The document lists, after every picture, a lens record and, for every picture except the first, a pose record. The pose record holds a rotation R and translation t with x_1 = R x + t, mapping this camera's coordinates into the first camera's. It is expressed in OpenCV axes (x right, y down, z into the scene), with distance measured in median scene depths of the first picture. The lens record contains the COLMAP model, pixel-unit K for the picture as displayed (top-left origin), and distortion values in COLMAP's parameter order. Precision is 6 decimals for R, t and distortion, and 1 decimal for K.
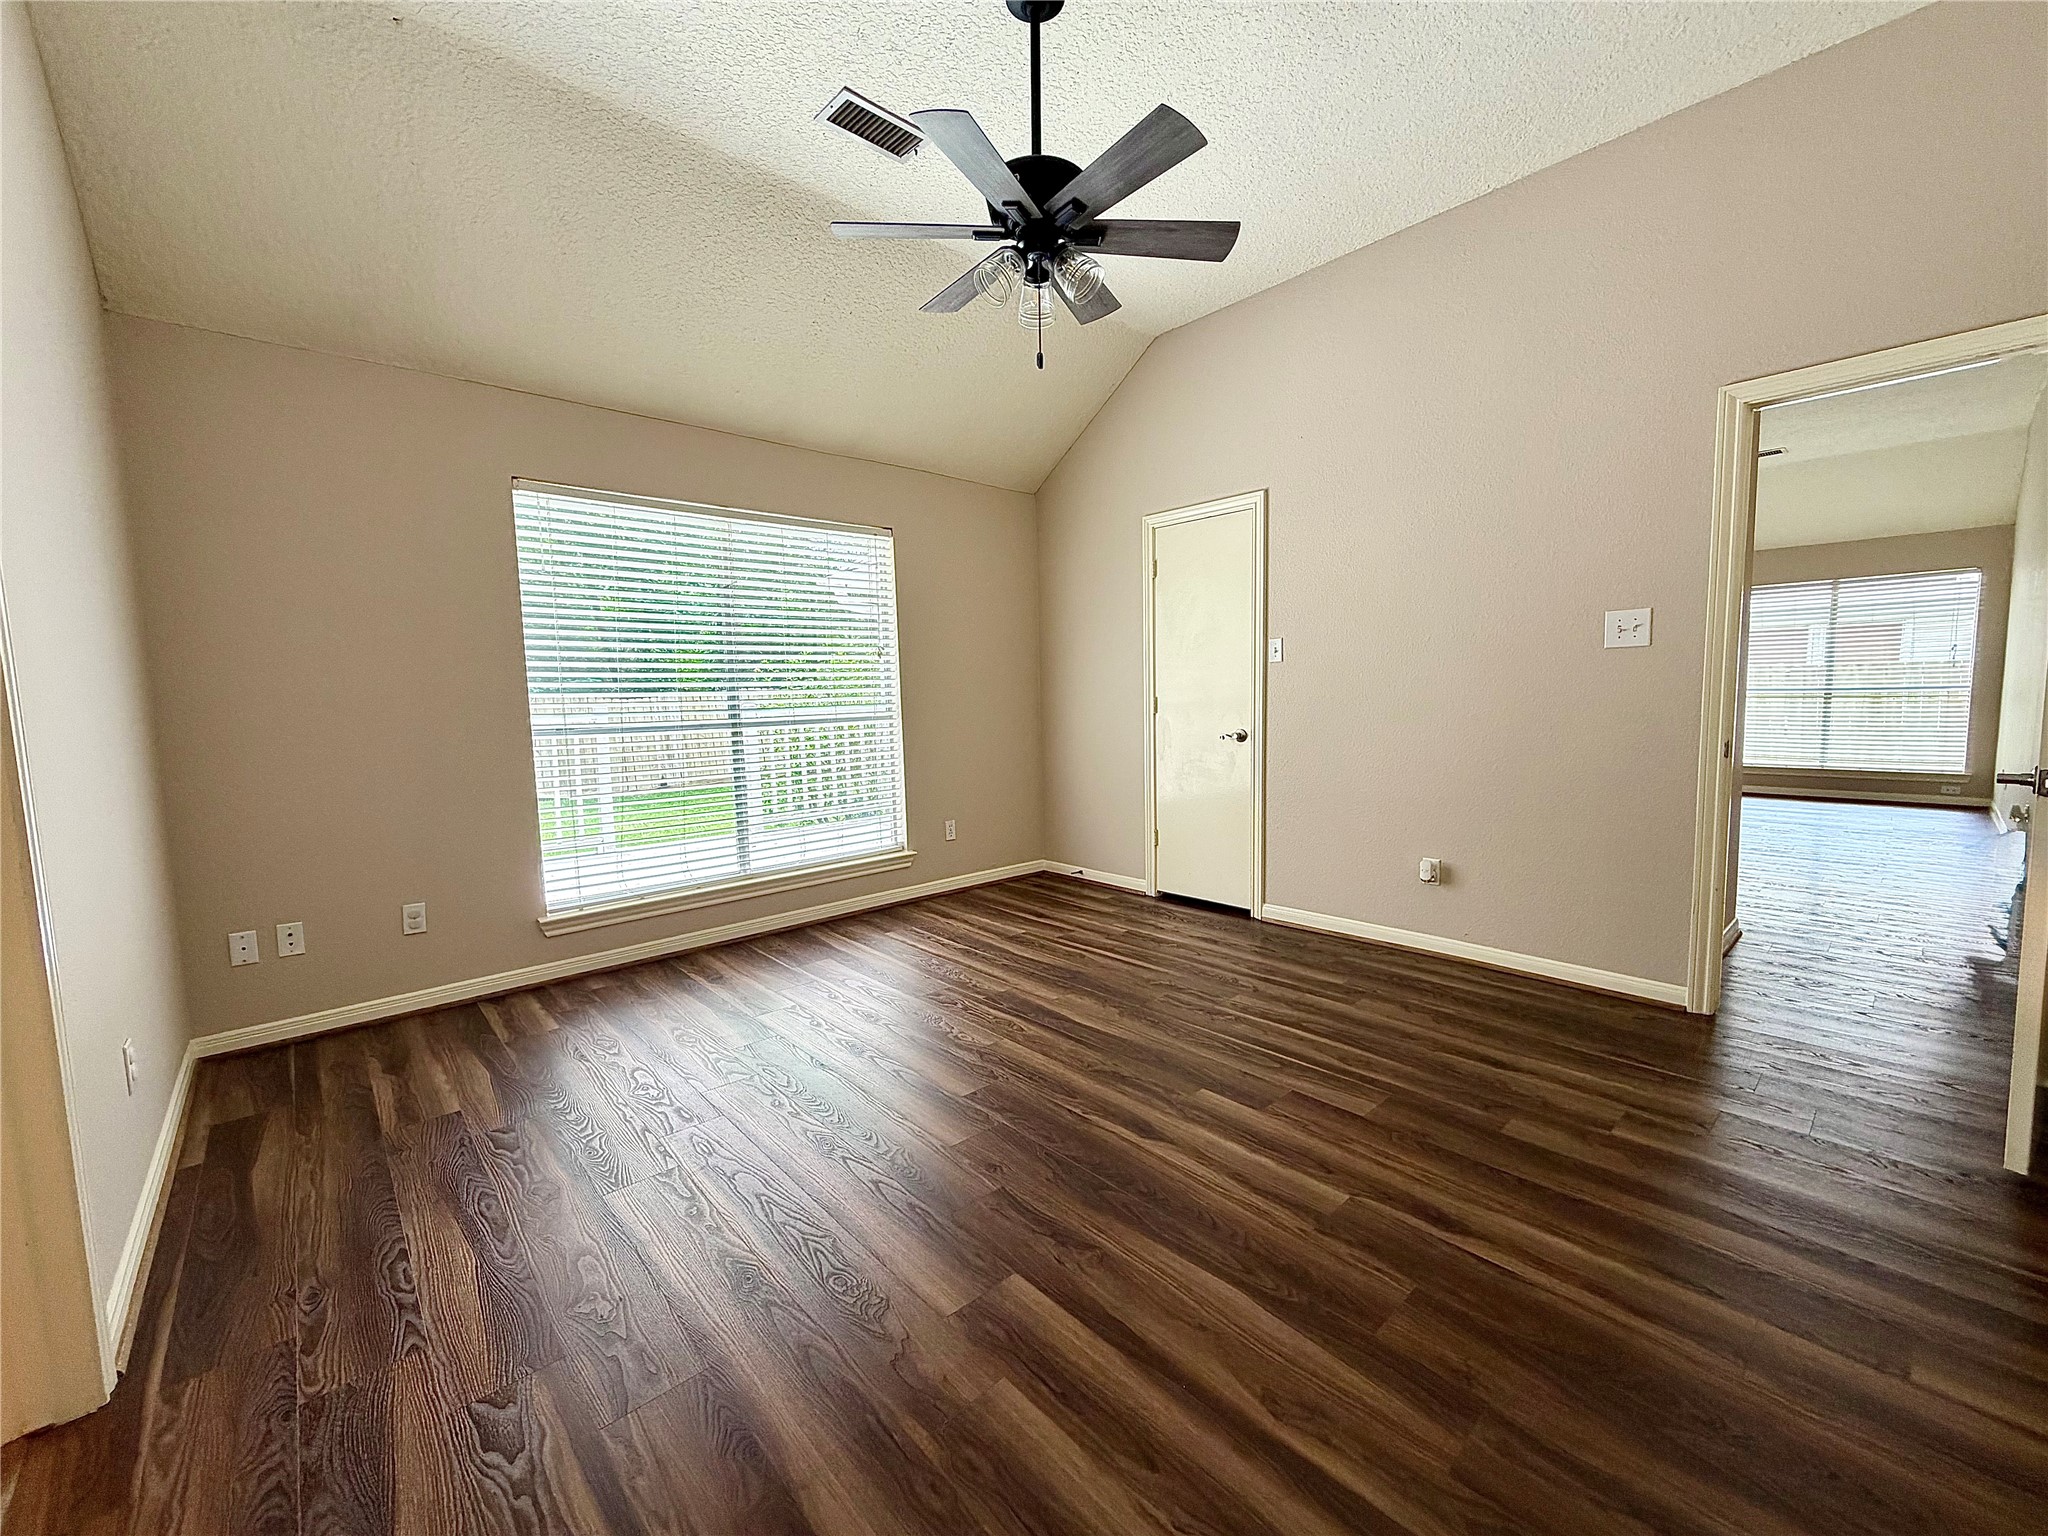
lens RADIAL K [[822.0, 0, 1010.9], [0, 822.0, 766.3], [0, 0, 1]] dist [0.001759, -0.000477]
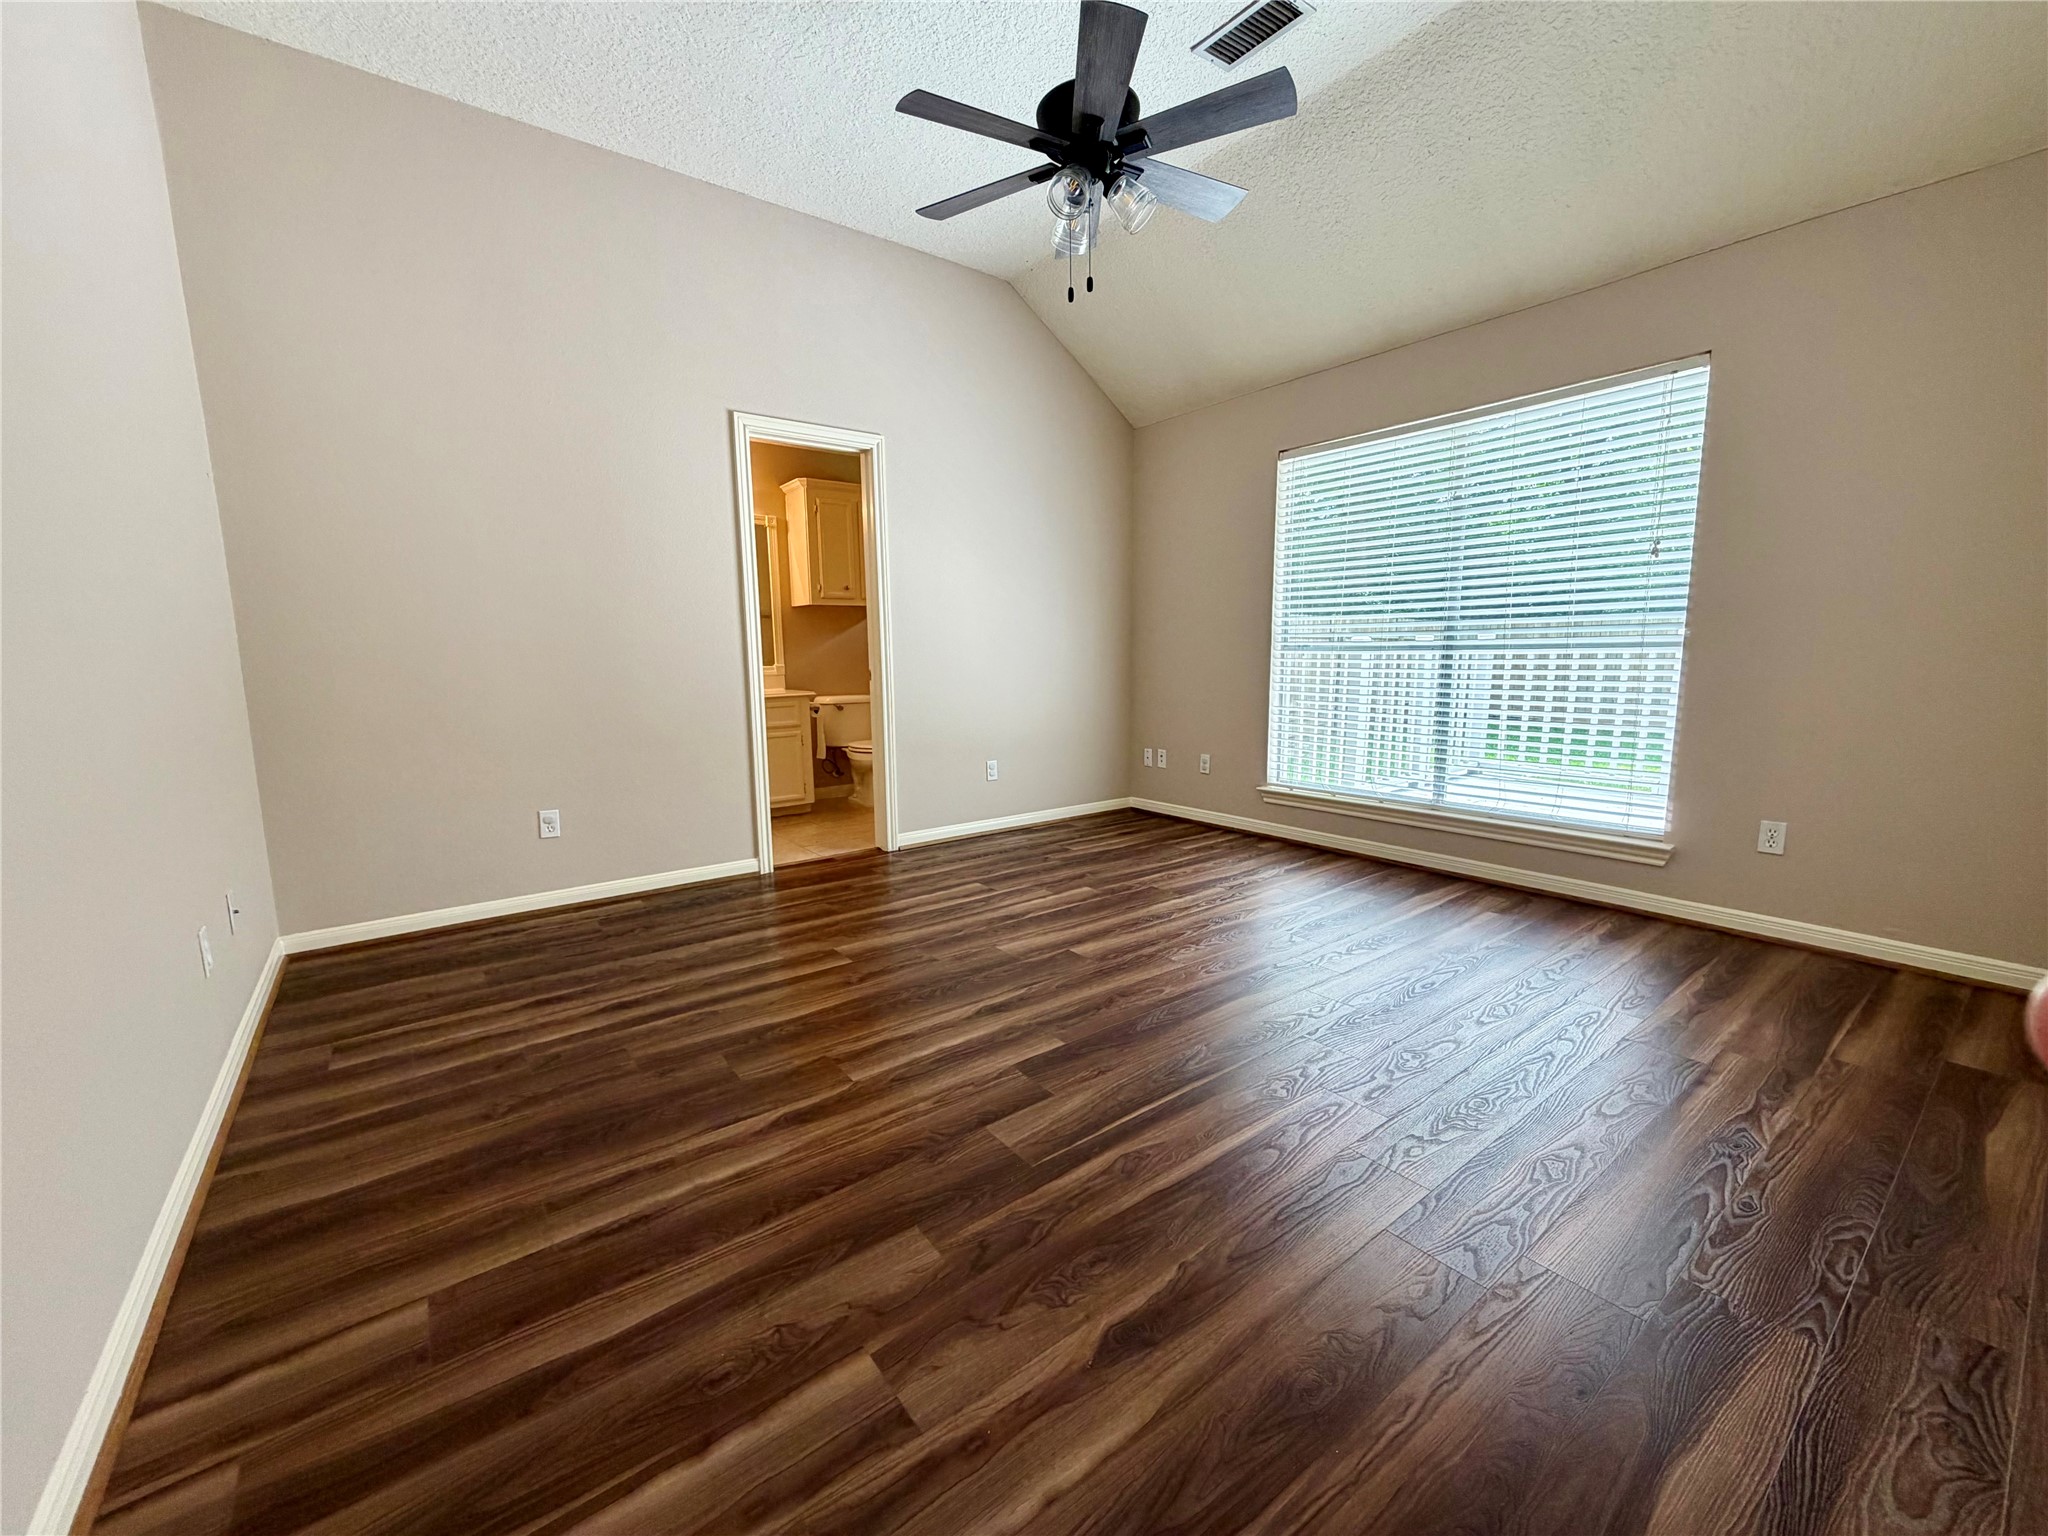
lens RADIAL K [[822.0, 0, 1031.1], [0, 822.0, 772.4], [0, 0, 1]] dist [0.001759, -0.000477]
pose [[-0.078891, 0.171331, -0.982050, 0.709606], [-0.075833, 0.981234, 0.177281, -0.043591], [0.993995, 0.088458, -0.064418, 0.646830]]
